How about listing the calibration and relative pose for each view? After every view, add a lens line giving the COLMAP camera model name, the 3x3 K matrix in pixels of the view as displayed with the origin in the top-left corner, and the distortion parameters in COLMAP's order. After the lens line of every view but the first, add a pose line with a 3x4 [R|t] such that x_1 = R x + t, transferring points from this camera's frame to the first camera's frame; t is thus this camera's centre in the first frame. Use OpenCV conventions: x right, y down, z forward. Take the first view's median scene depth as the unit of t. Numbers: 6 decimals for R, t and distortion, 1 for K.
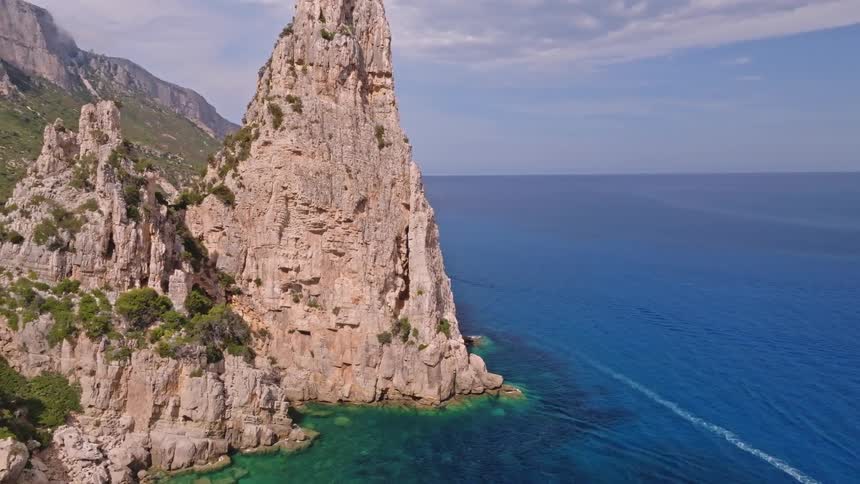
lens RADIAL K [[611.7, 0, 441.8], [0, 611.7, 241.2], [0, 0, 1]] dist [0.000220, 0.011426]
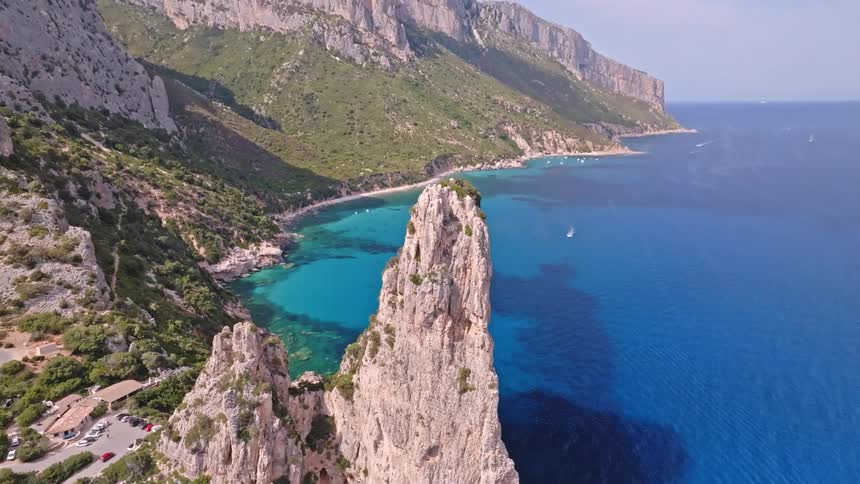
lens RADIAL K [[611.7, 0, 441.8], [0, 611.7, 241.2], [0, 0, 1]] dist [0.000220, 0.011426]
pose [[0.824633, 0.136944, -0.548841, 0.378682], [-0.065265, 0.986807, 0.148164, -0.539023], [0.561891, -0.086361, 0.822691, 0.204130]]
